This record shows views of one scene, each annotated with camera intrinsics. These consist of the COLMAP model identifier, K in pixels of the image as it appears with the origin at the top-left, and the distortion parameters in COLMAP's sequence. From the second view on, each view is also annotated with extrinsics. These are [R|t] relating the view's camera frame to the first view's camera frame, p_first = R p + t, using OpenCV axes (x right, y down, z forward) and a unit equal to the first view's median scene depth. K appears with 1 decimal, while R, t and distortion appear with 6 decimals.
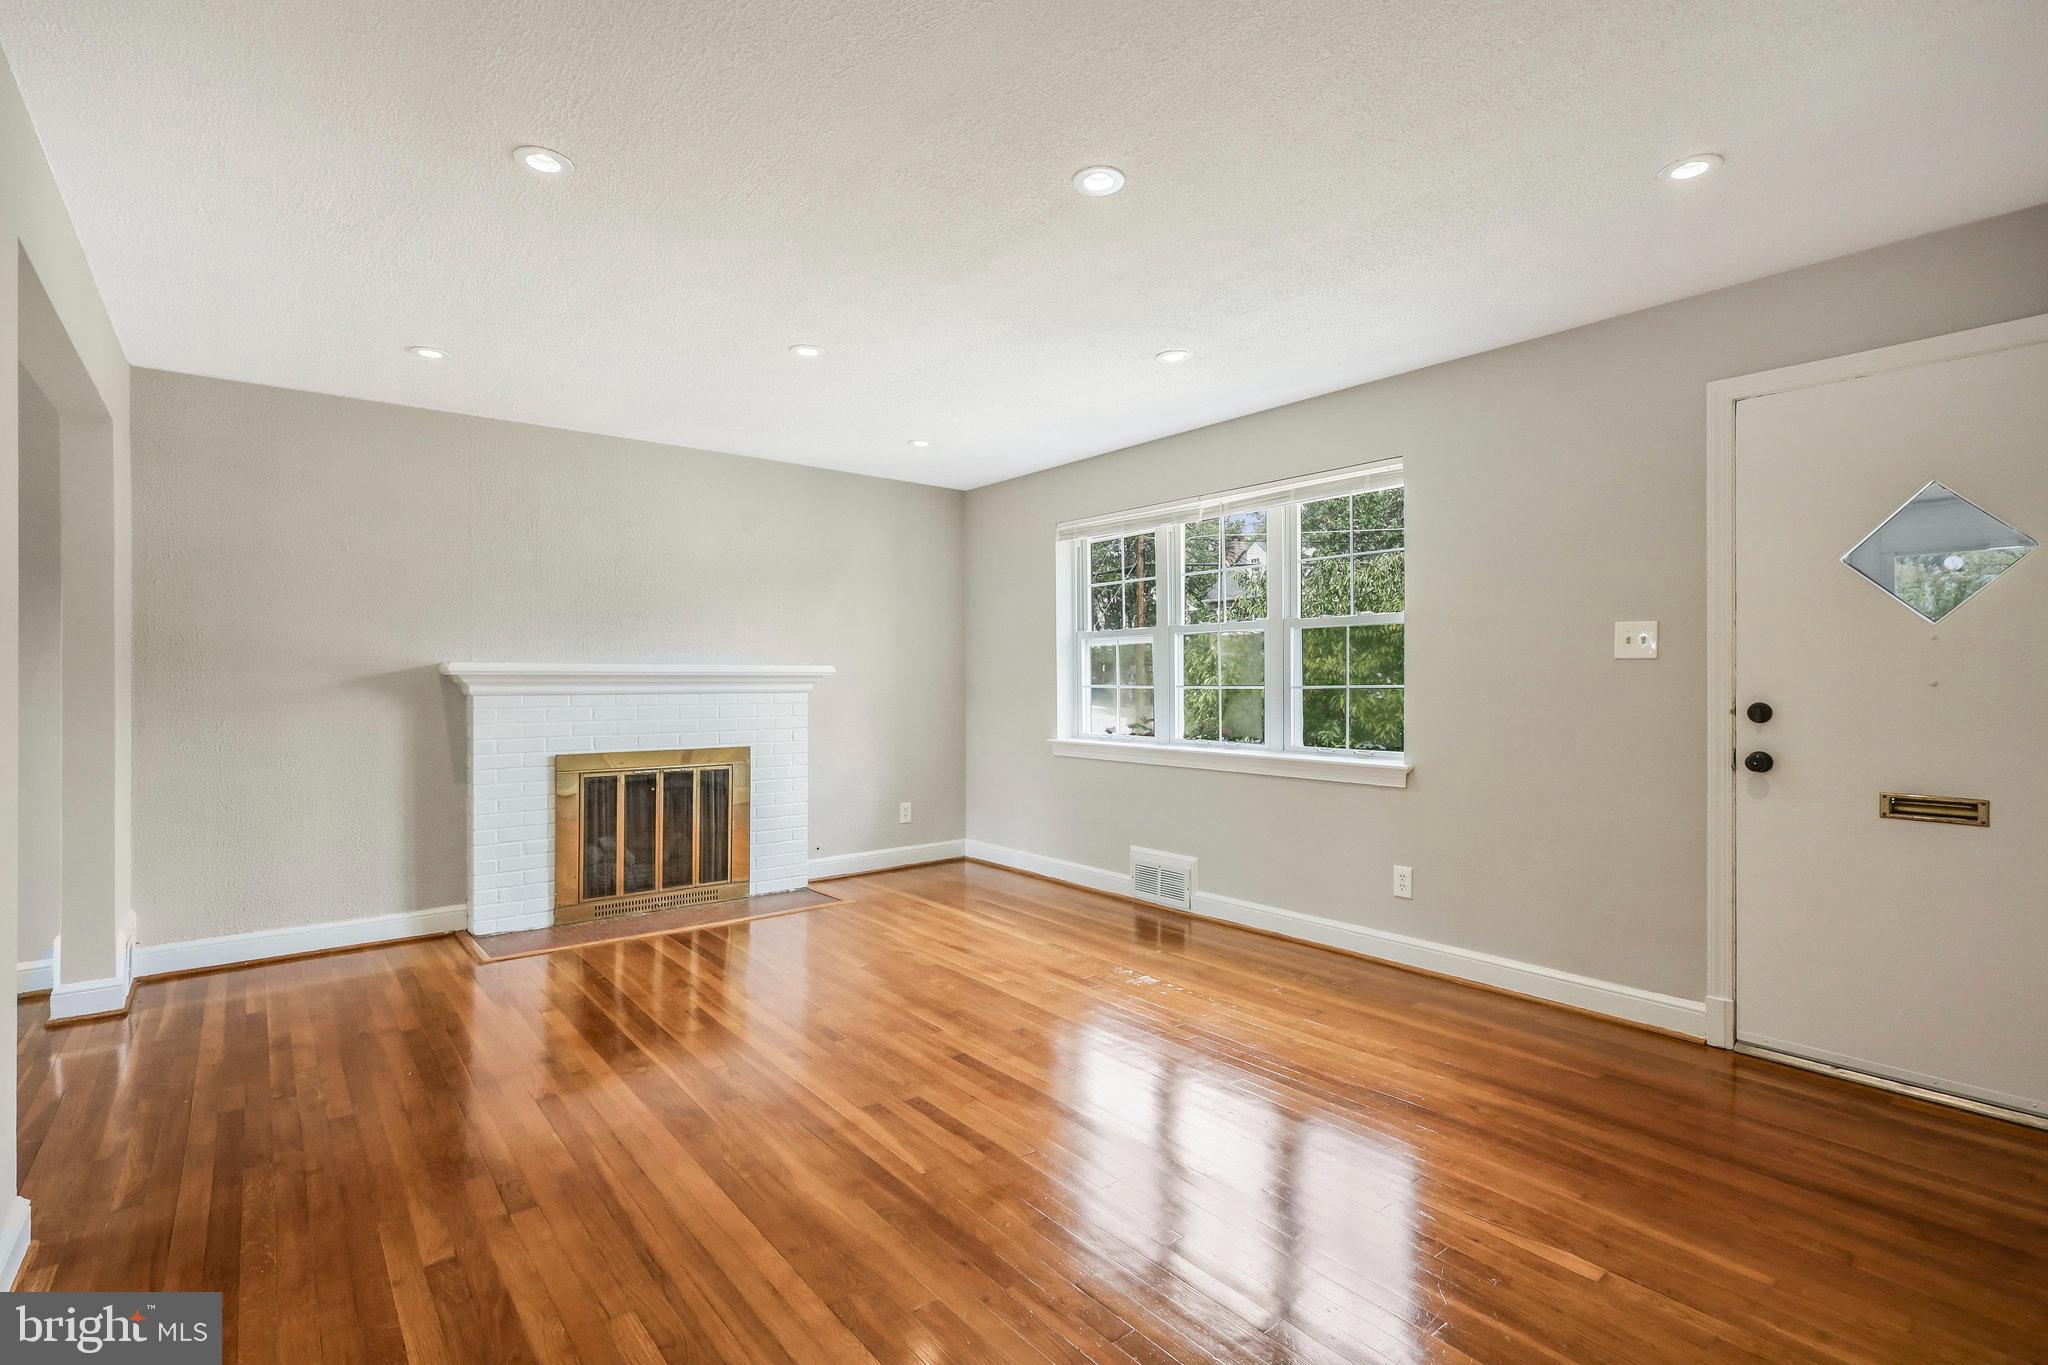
lens RADIAL K [[962.7, 0, 1017.7], [0, 962.7, 689.1], [0, 0, 1]] dist [-0.004680, 0.000503]
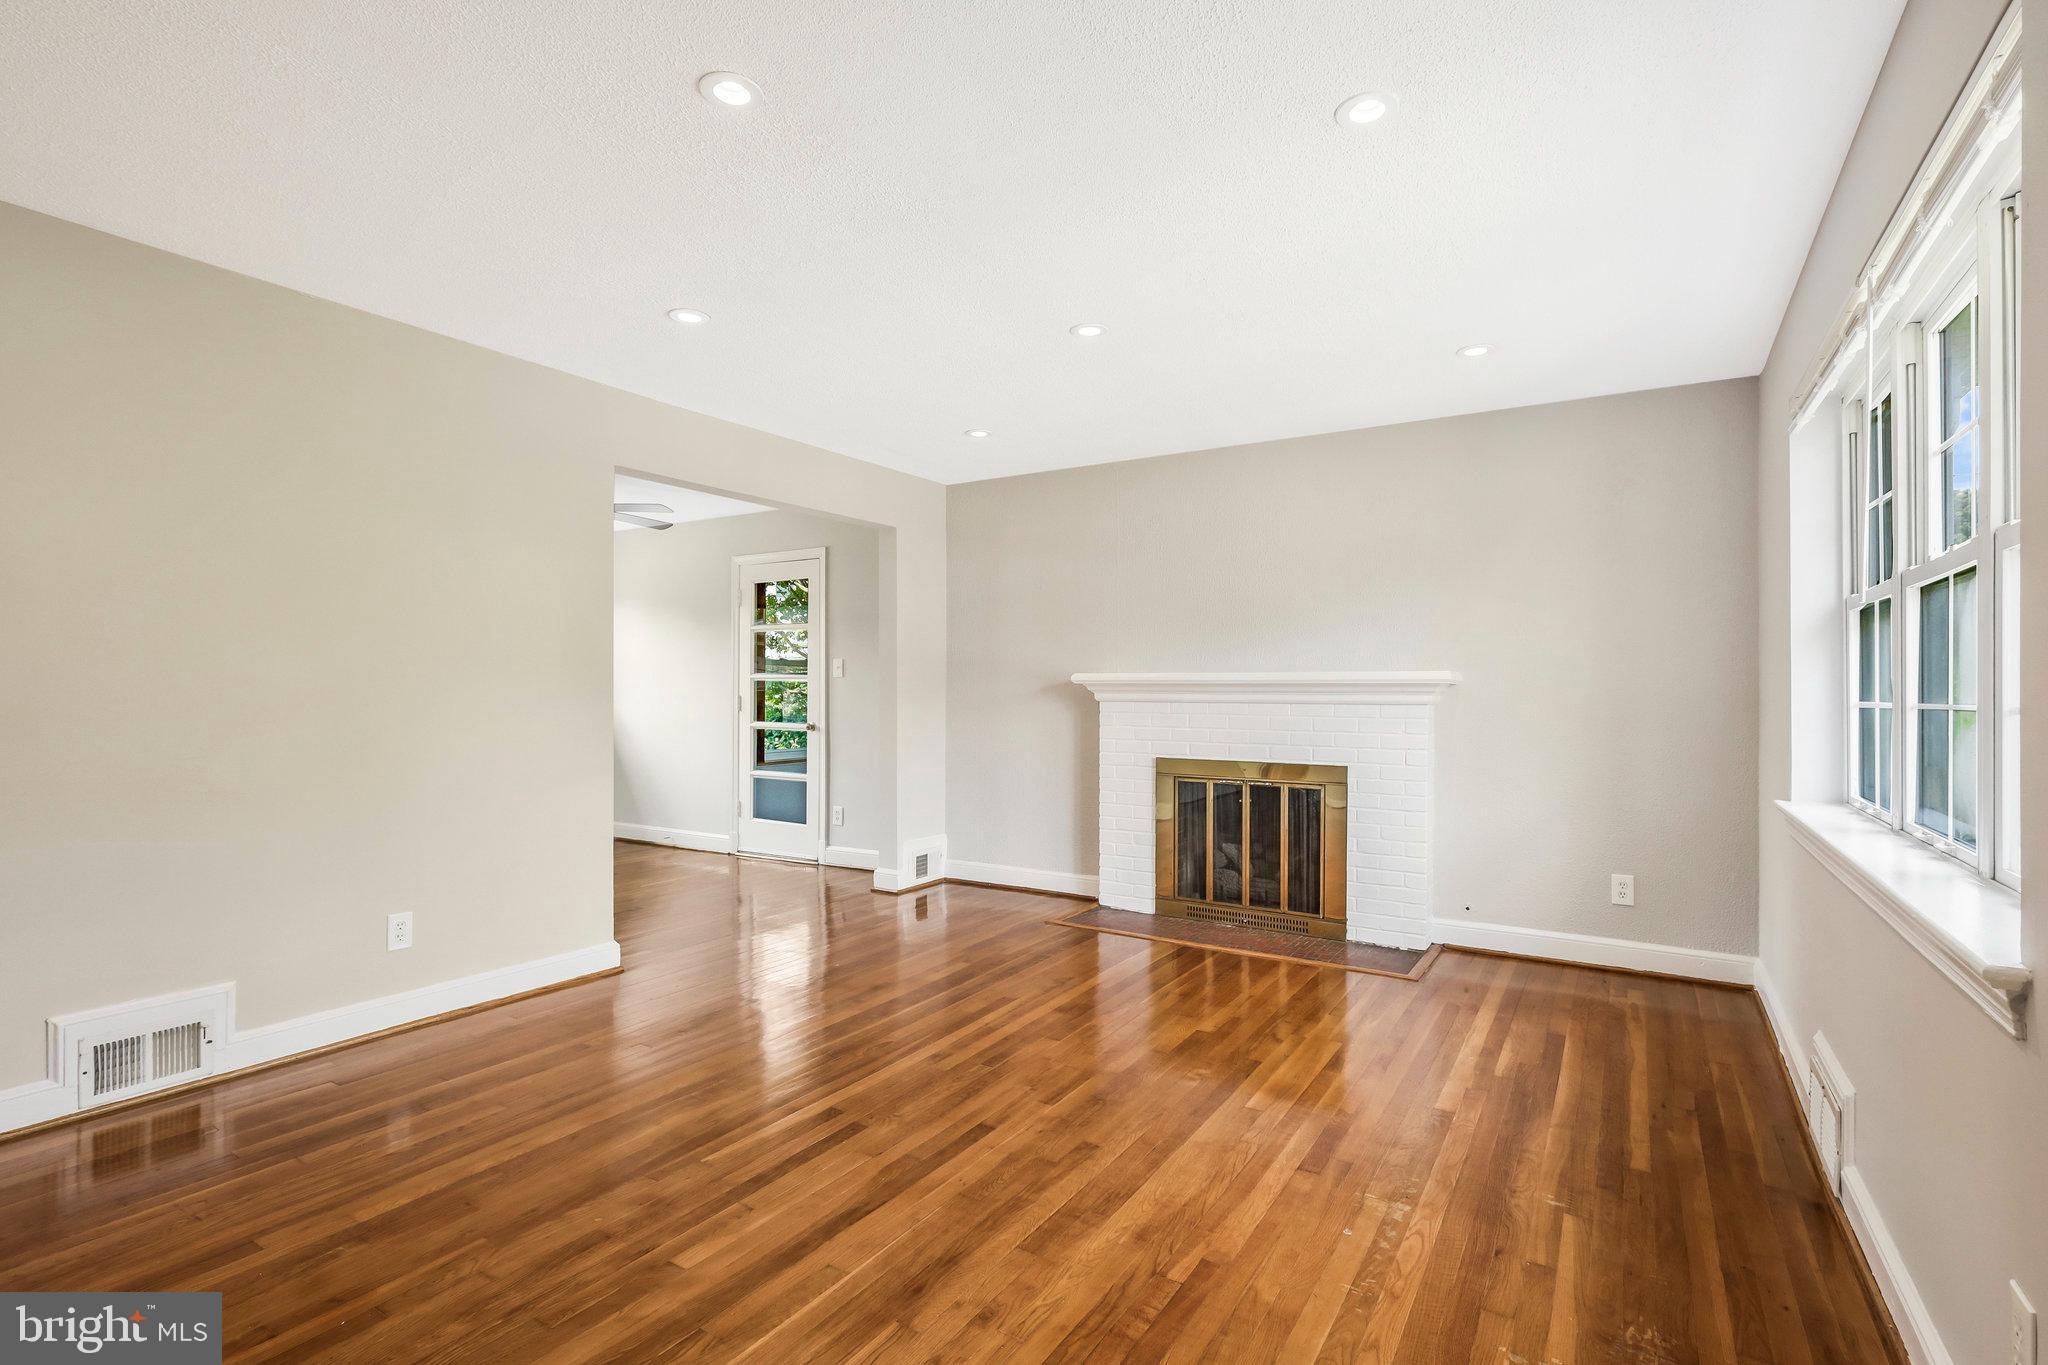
lens RADIAL K [[962.7, 0, 1033.1], [0, 962.7, 694.2], [0, 0, 1]] dist [-0.004680, 0.000503]
pose [[0.324274, 0.002066, -0.945961, 0.472312], [-0.019843, 0.999792, -0.004618, 0.004746], [0.945755, 0.020269, 0.324247, 0.482656]]
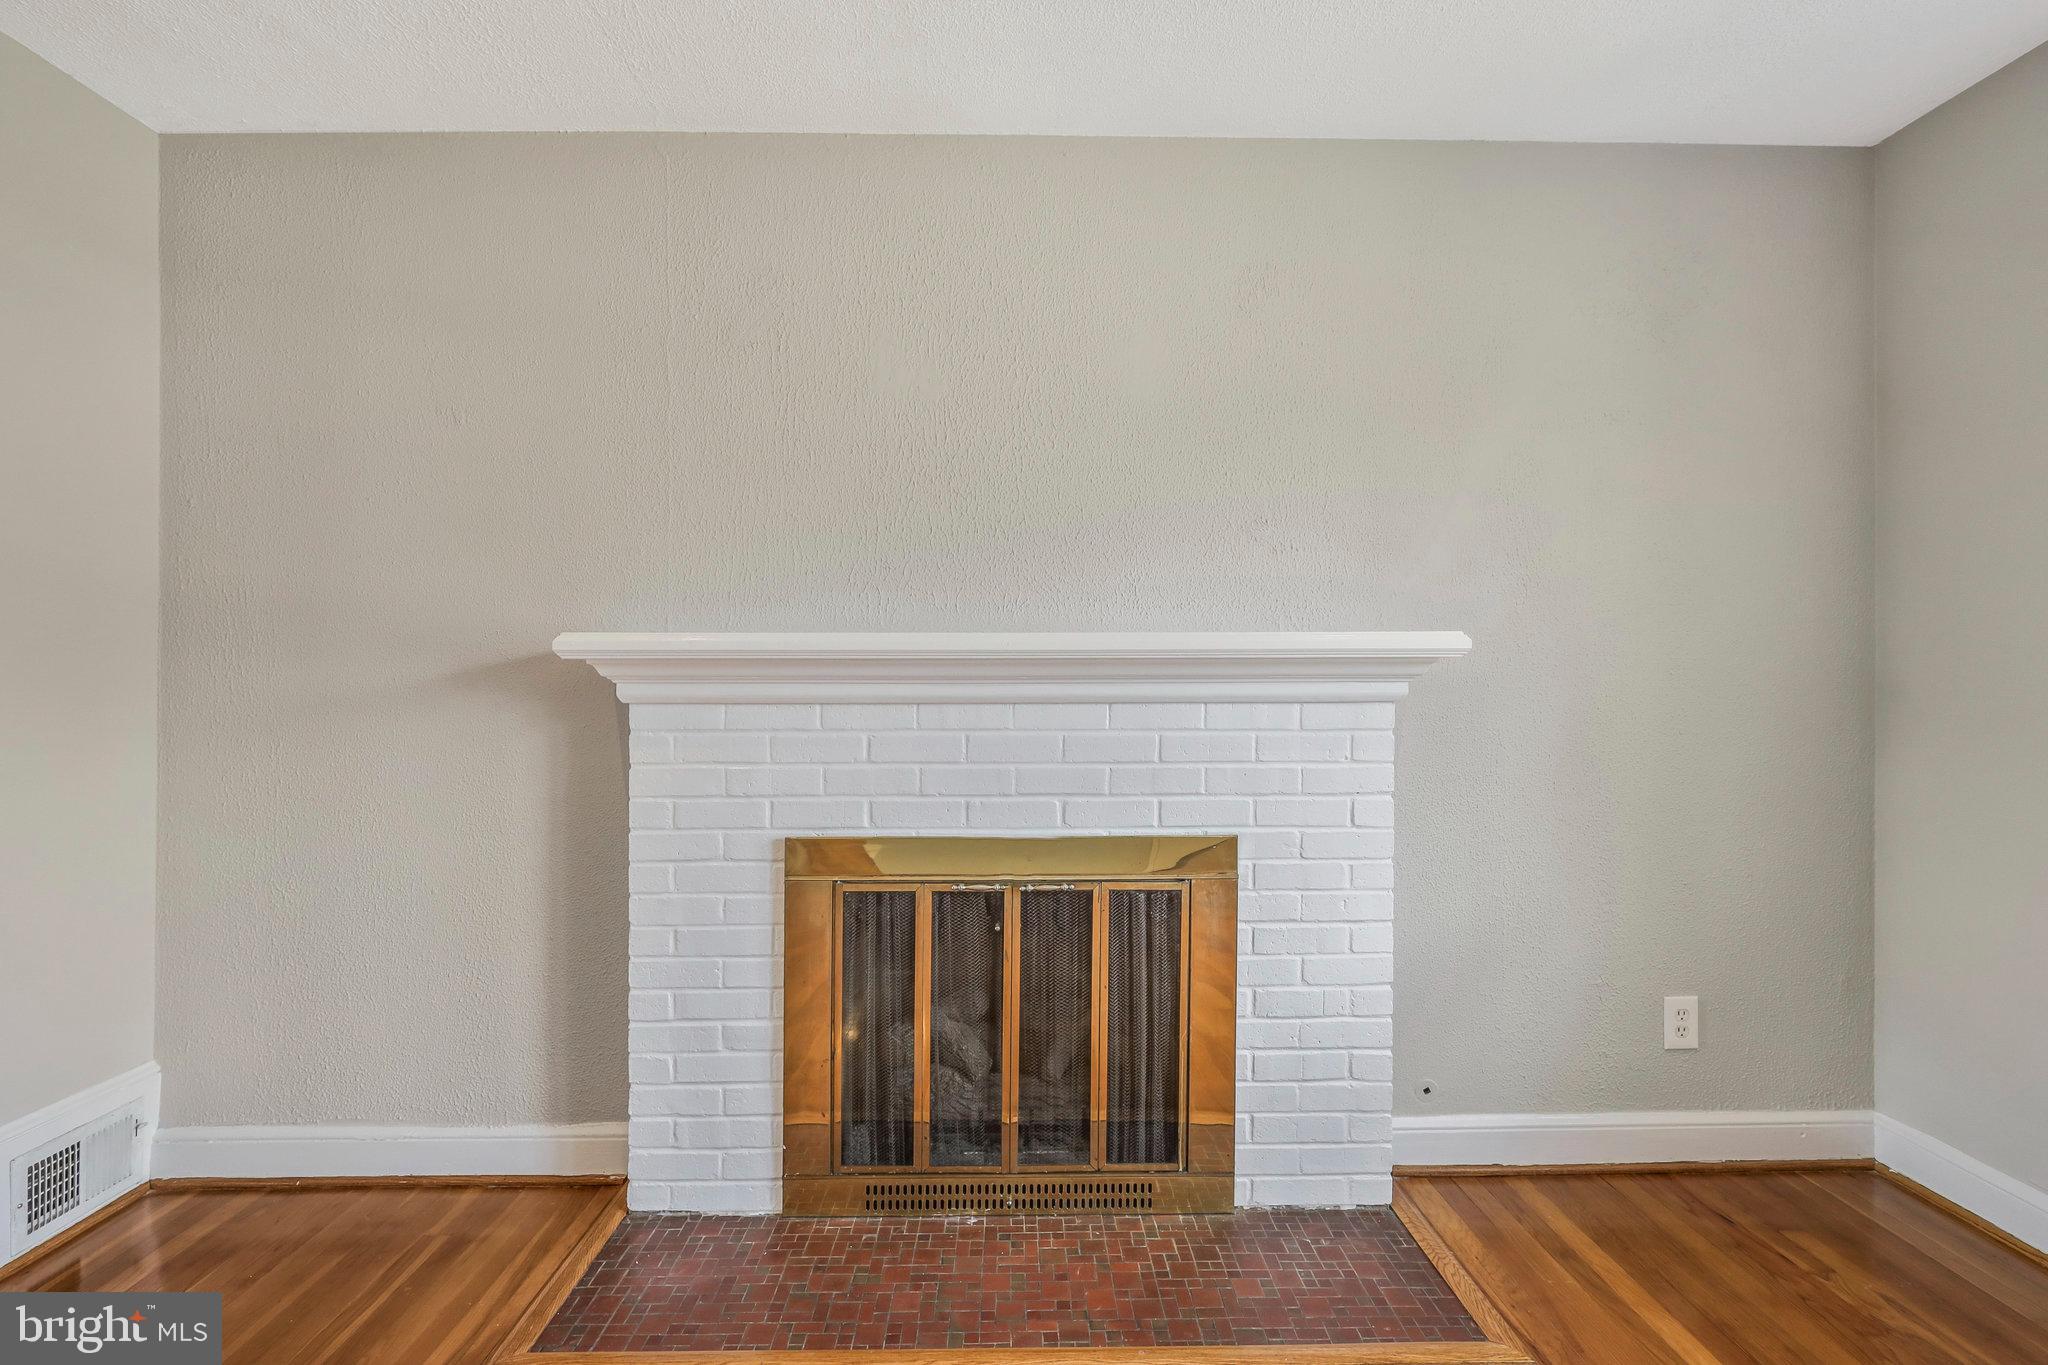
lens RADIAL K [[962.7, 0, 1040.8], [0, 962.7, 656.9], [0, 0, 1]] dist [-0.004680, 0.000503]
pose [[0.789228, -0.008251, -0.614045, -0.101278], [-0.005946, 0.999760, -0.021076, -0.006629], [0.614072, 0.020285, 0.788989, 0.671766]]
